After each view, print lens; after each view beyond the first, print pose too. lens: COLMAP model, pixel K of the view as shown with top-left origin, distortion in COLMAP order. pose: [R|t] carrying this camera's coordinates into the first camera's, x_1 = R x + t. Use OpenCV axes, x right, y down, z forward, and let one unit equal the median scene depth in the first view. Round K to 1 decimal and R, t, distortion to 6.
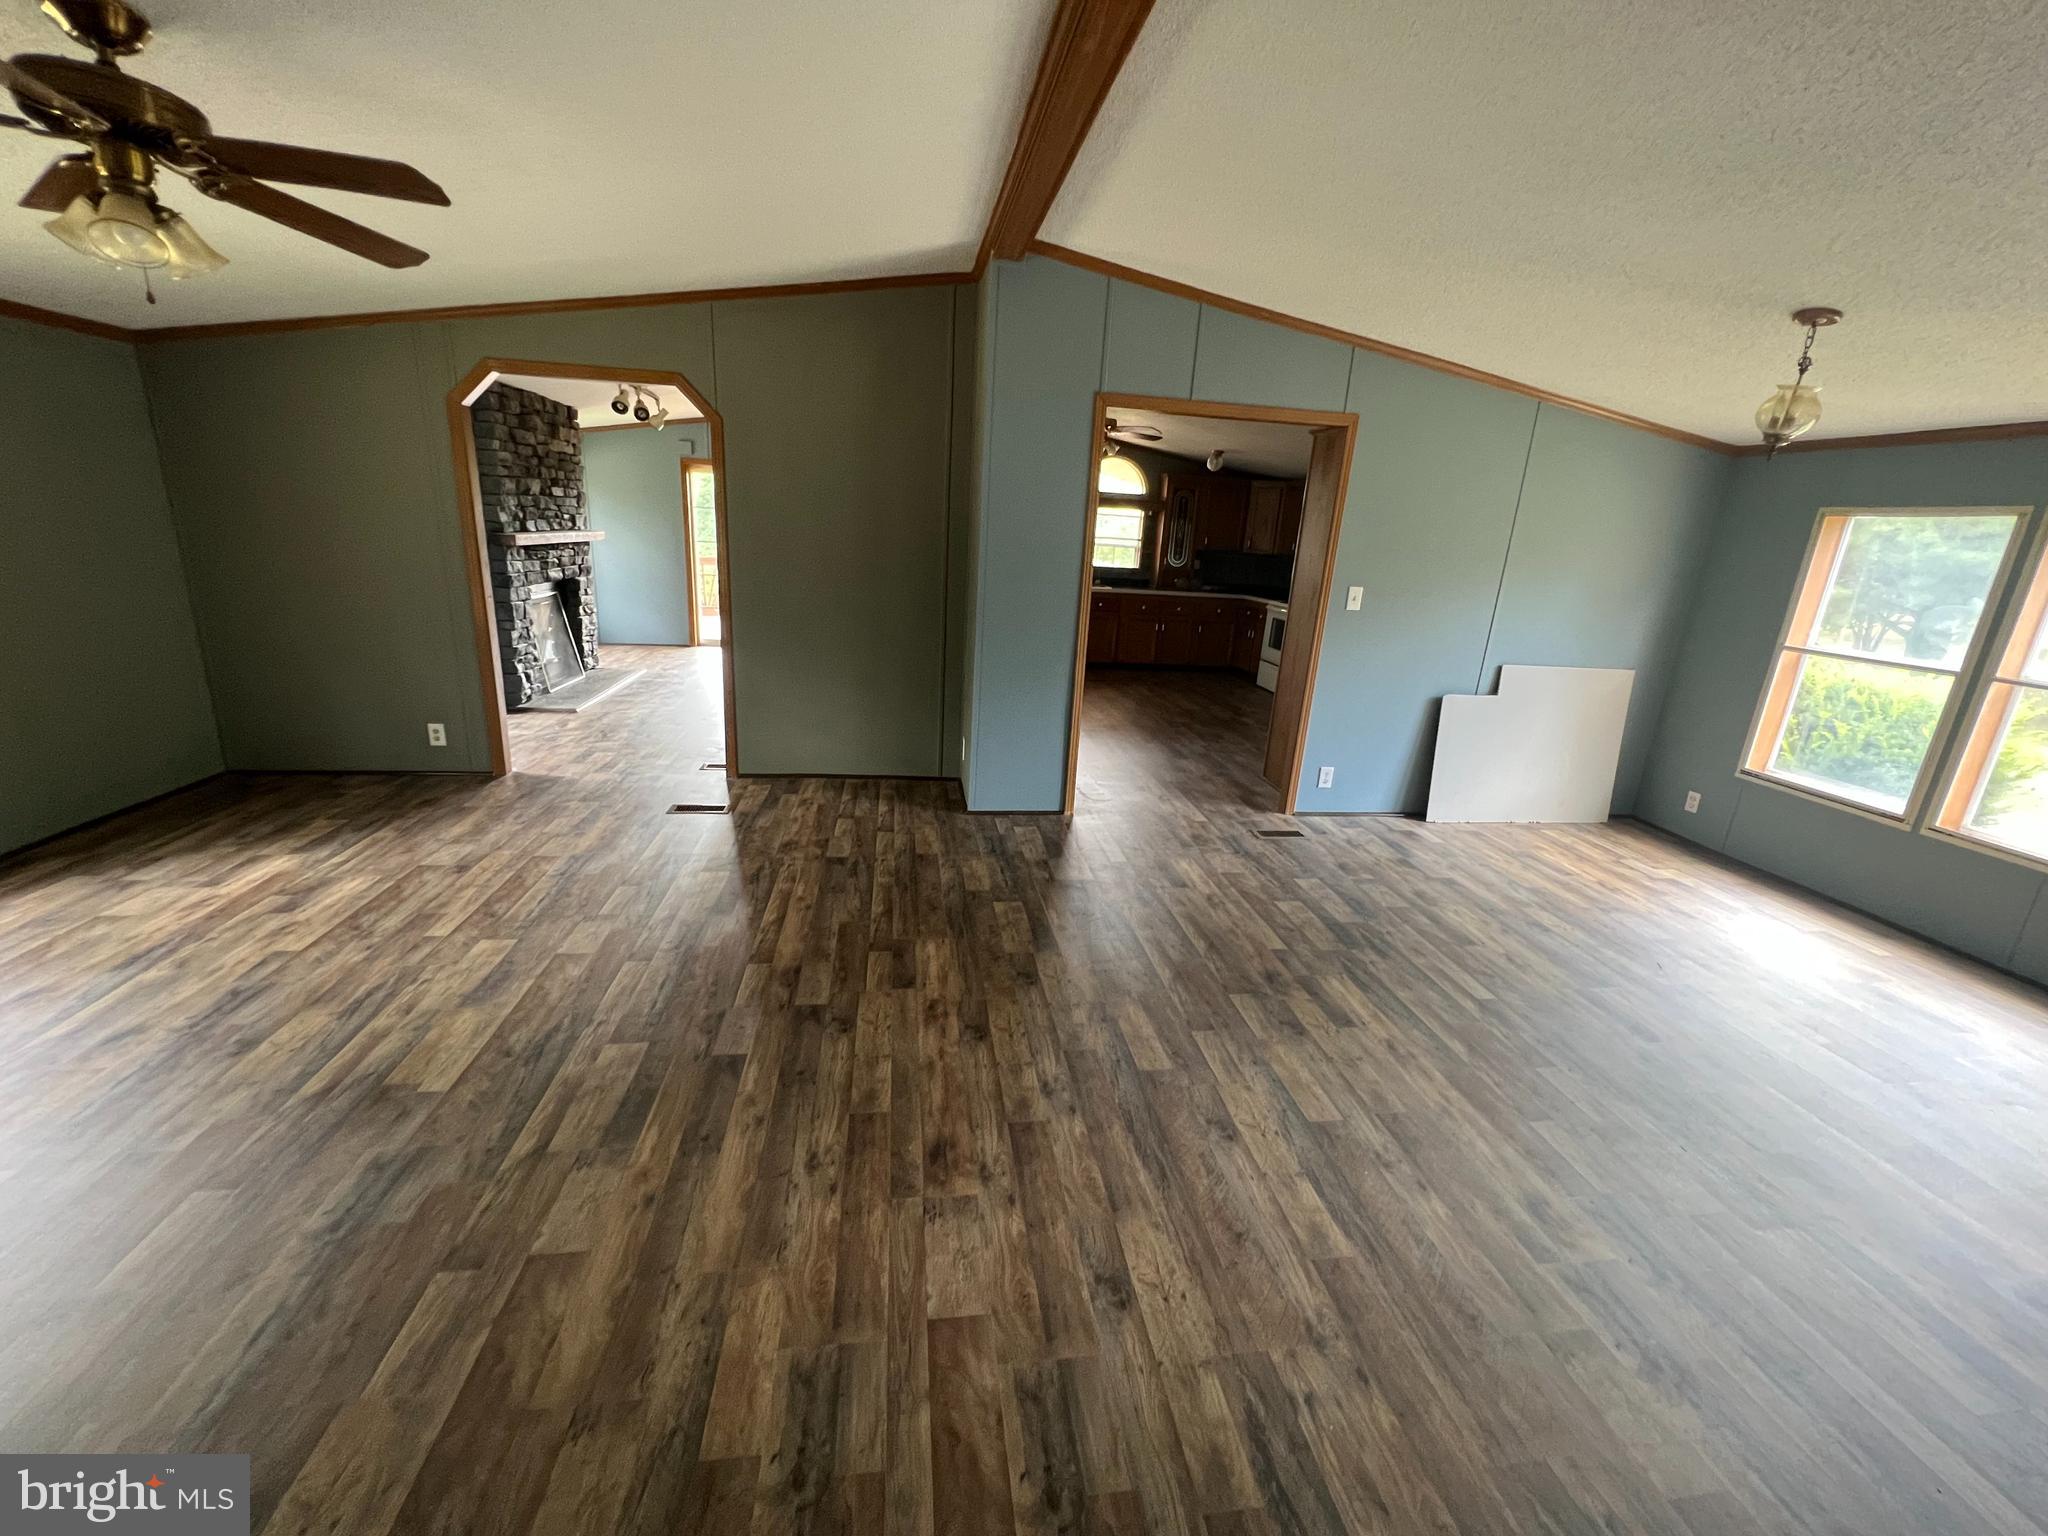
lens RADIAL K [[831.5, 0, 1023.4], [0, 831.5, 760.5], [0, 0, 1]] dist [-0.001213, -0.000137]
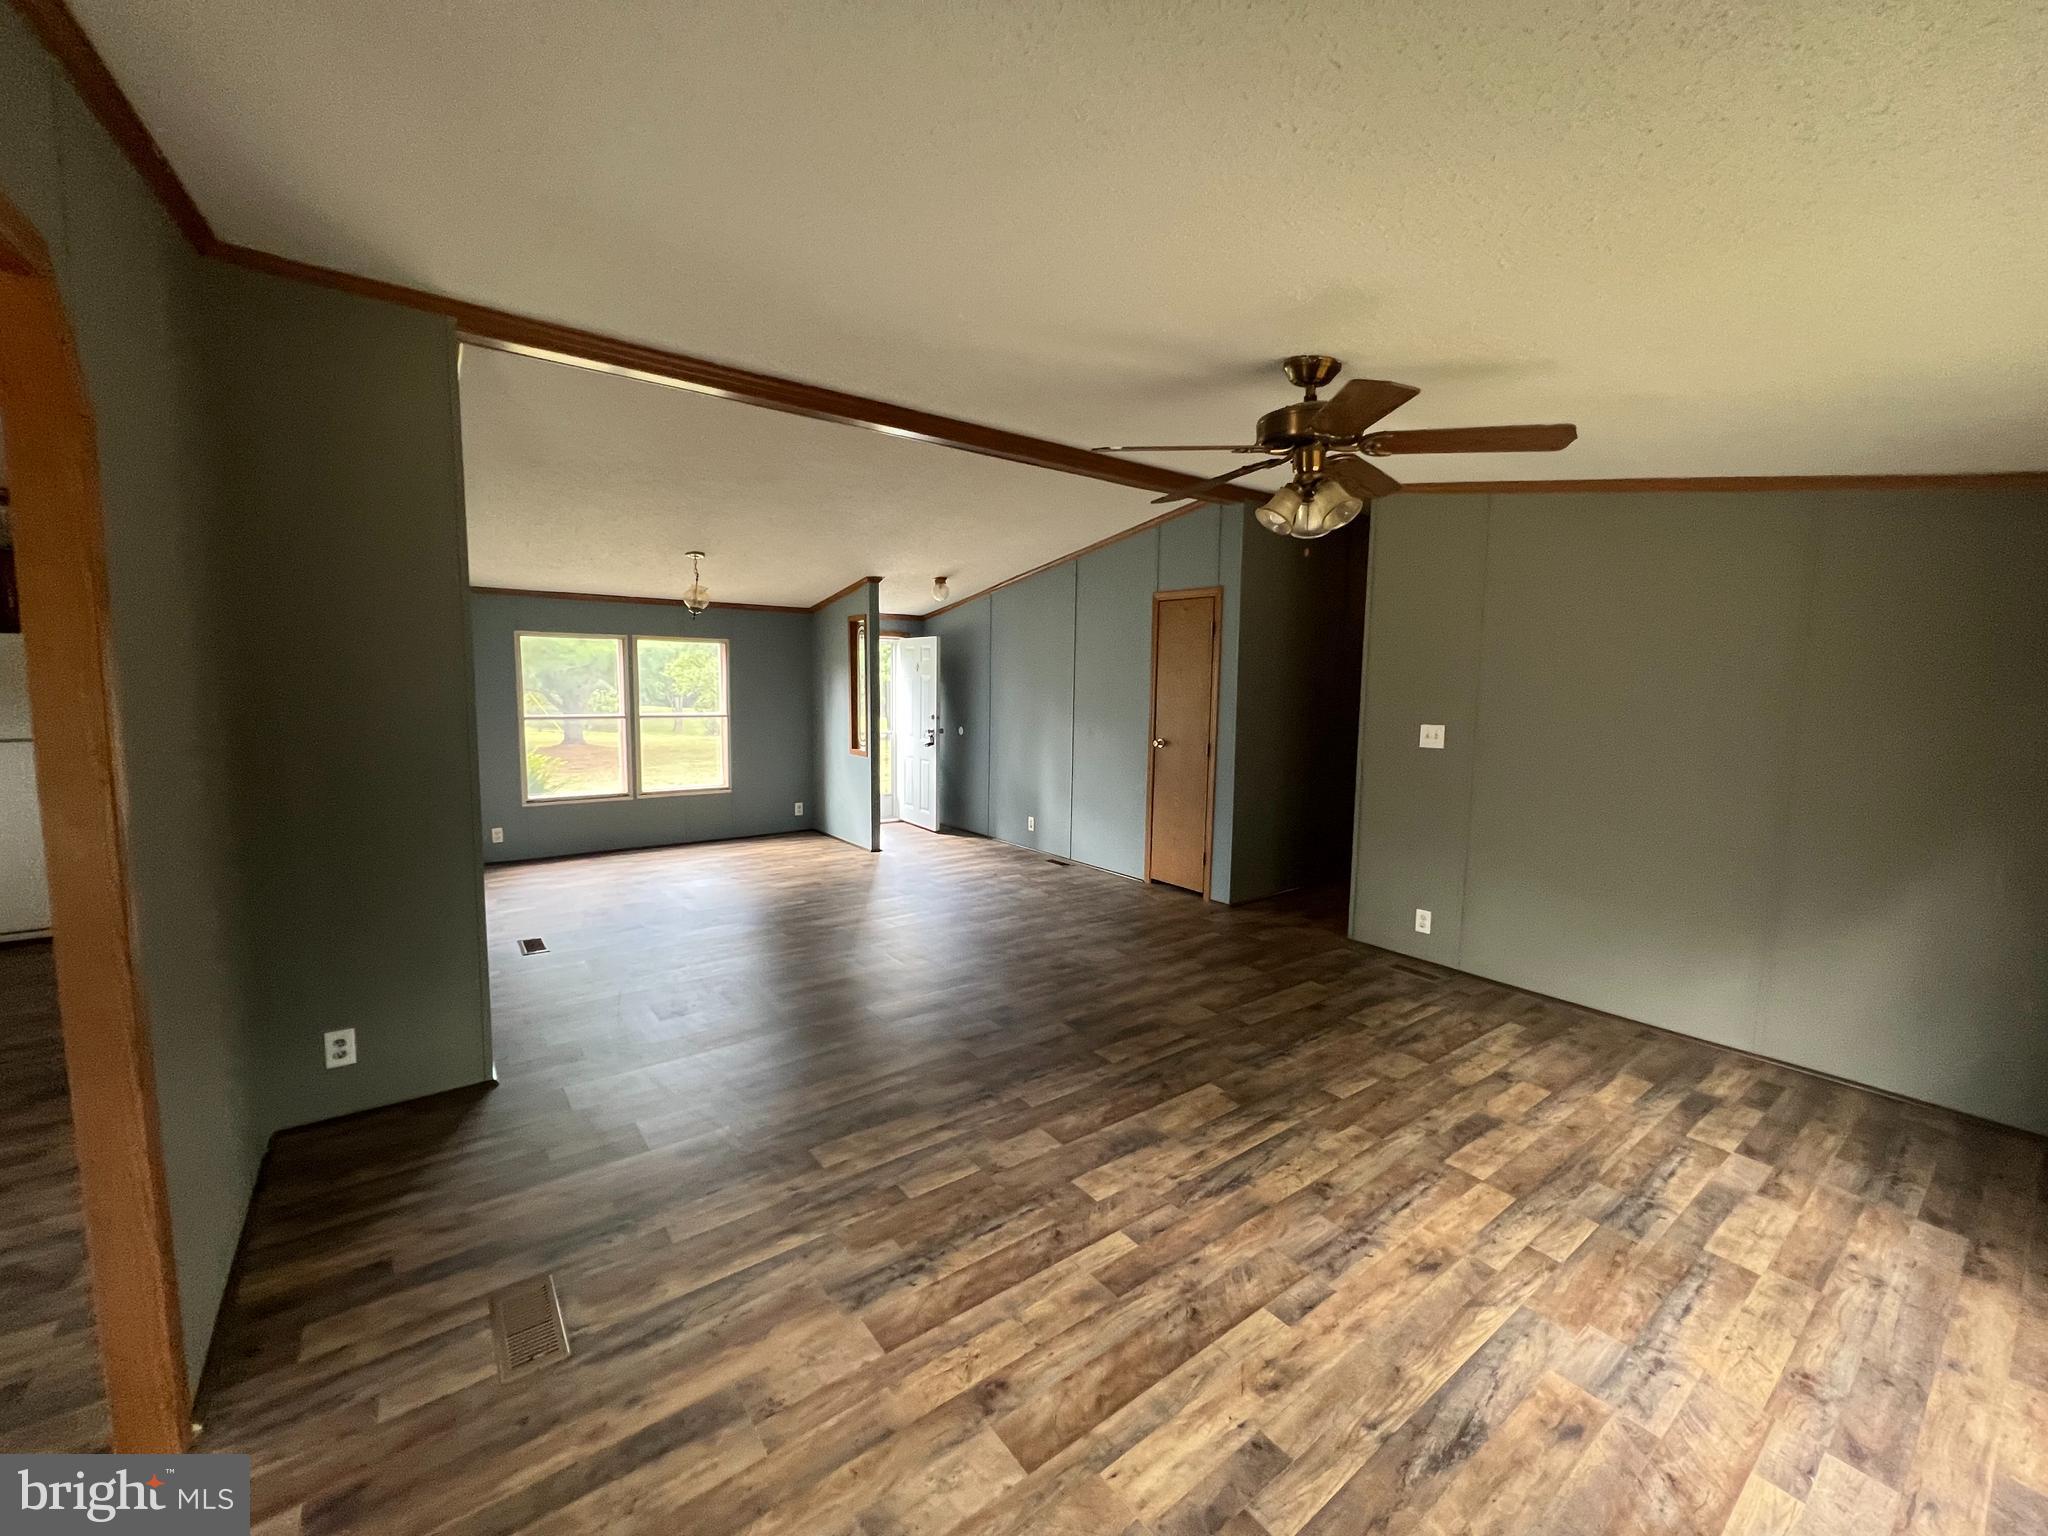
lens RADIAL K [[803.7, 0, 1024.0], [0, 803.7, 768.0], [0, 0, 1]] dist [0.000391, 0.000044]
pose [[-0.478447, -0.163251, 0.862808, -1.239312], [0.200470, 0.936312, 0.288324, -0.435751], [-0.854927, 0.310915, -0.415249, 1.262041]]
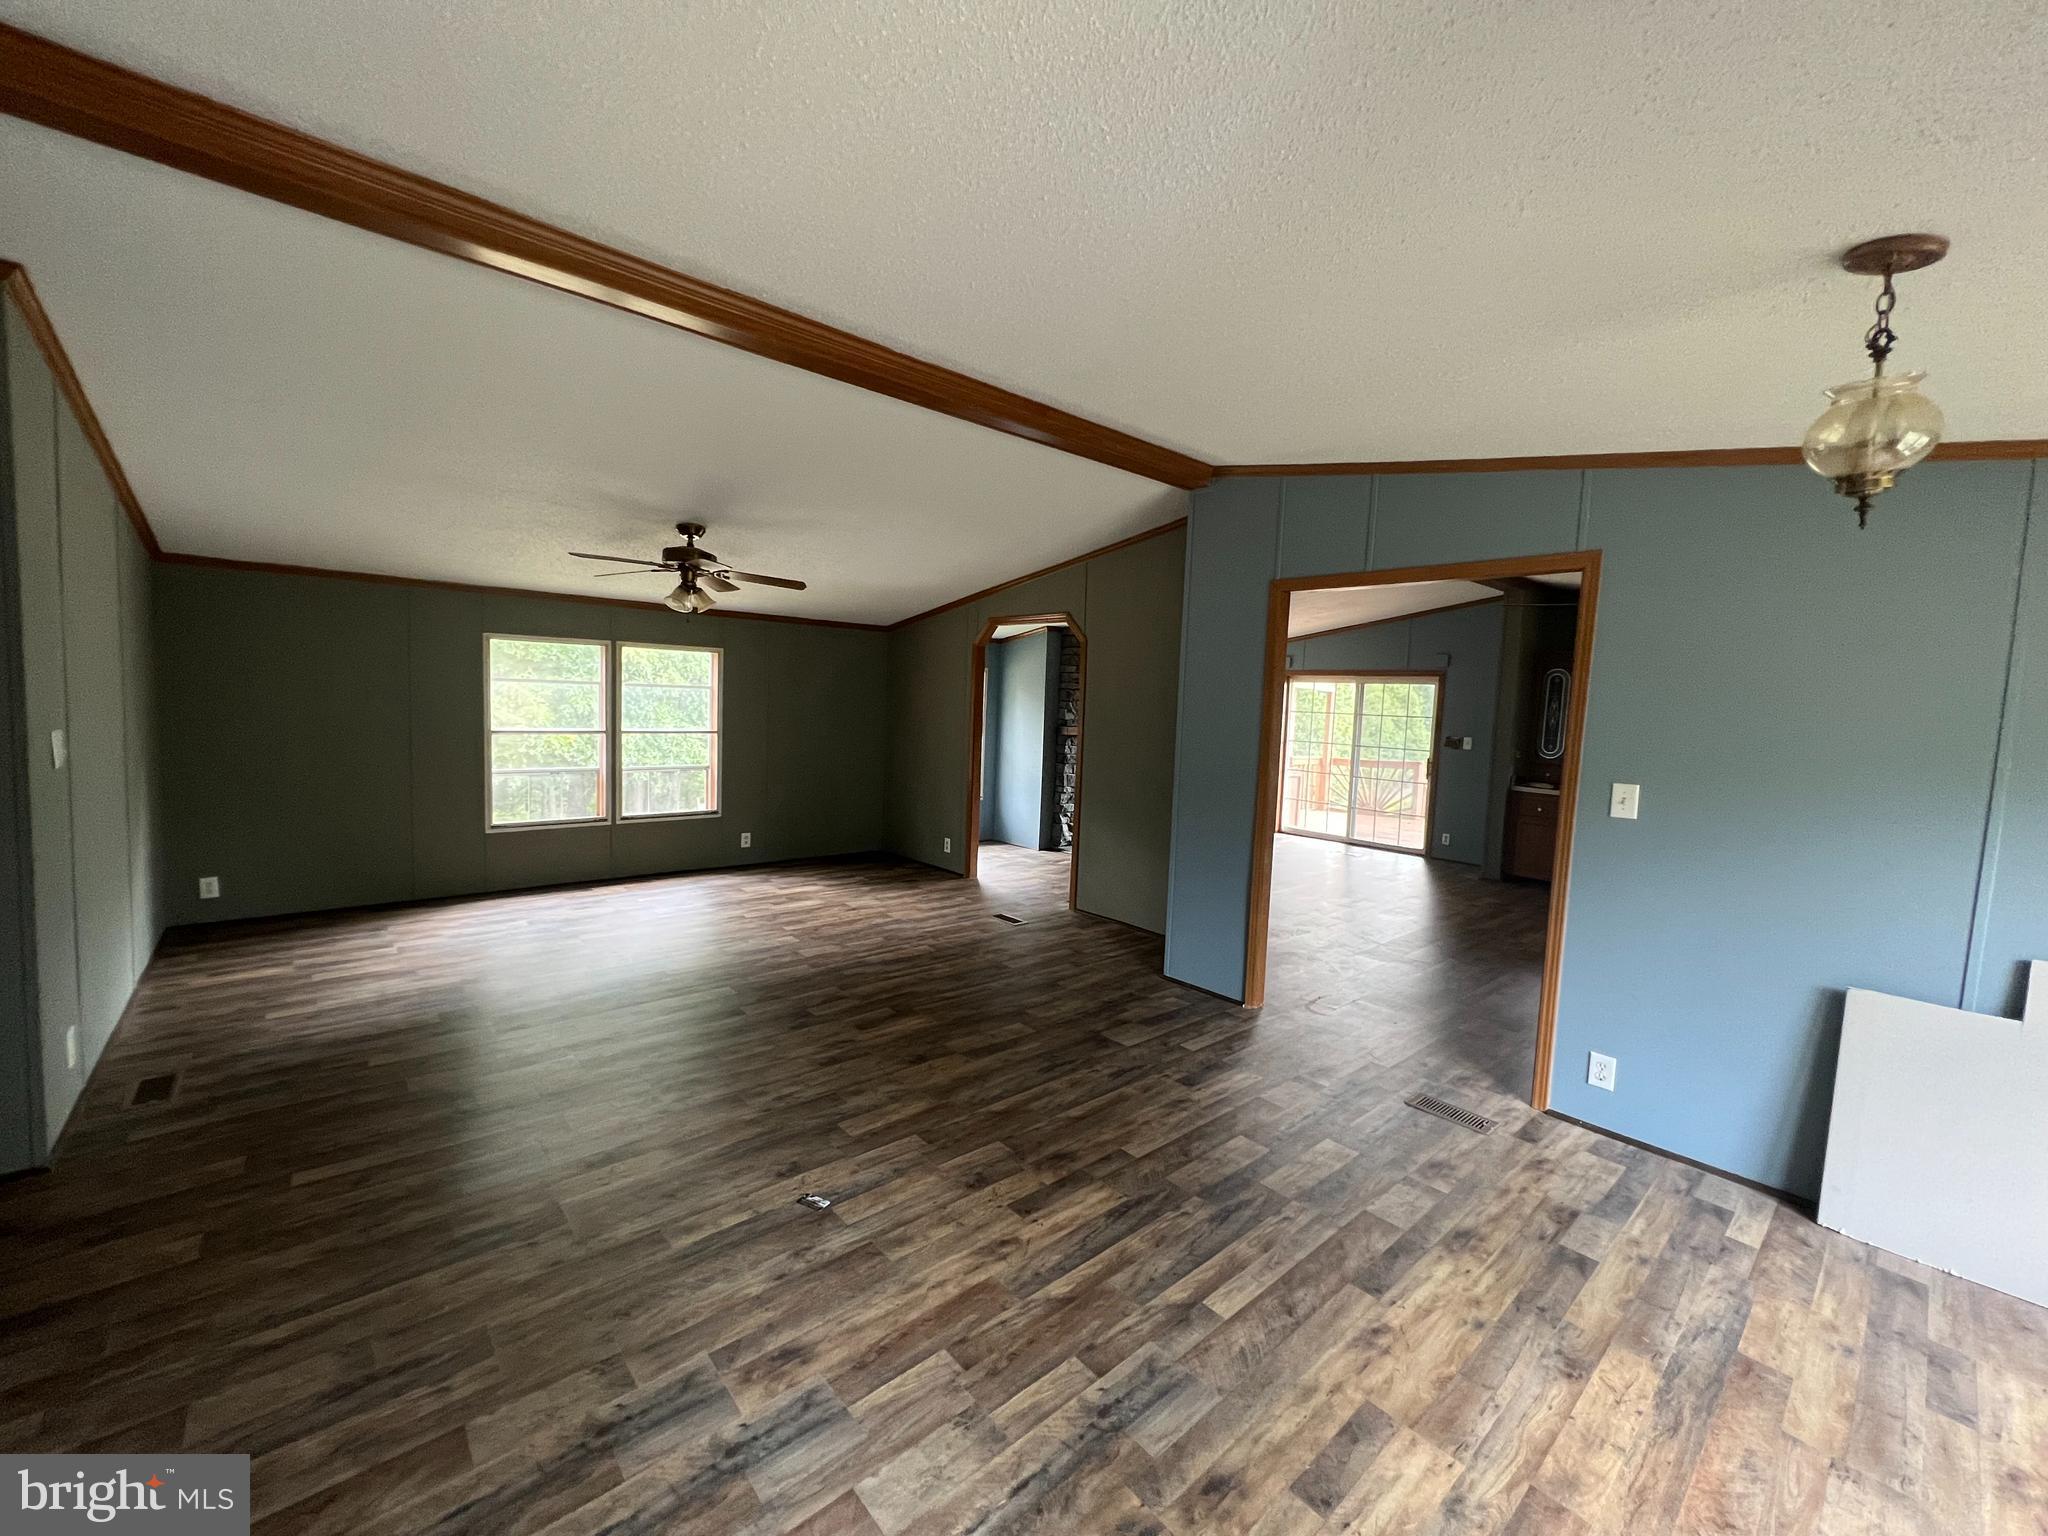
lens RADIAL K [[831.5, 0, 1023.4], [0, 831.5, 760.5], [0, 0, 1]] dist [-0.001213, -0.000137]
pose [[0.538372, 0.026246, -0.842299, 1.082663], [-0.238355, 0.963443, -0.122329, -0.043371], [0.808296, 0.266624, 0.524946, 0.375442]]
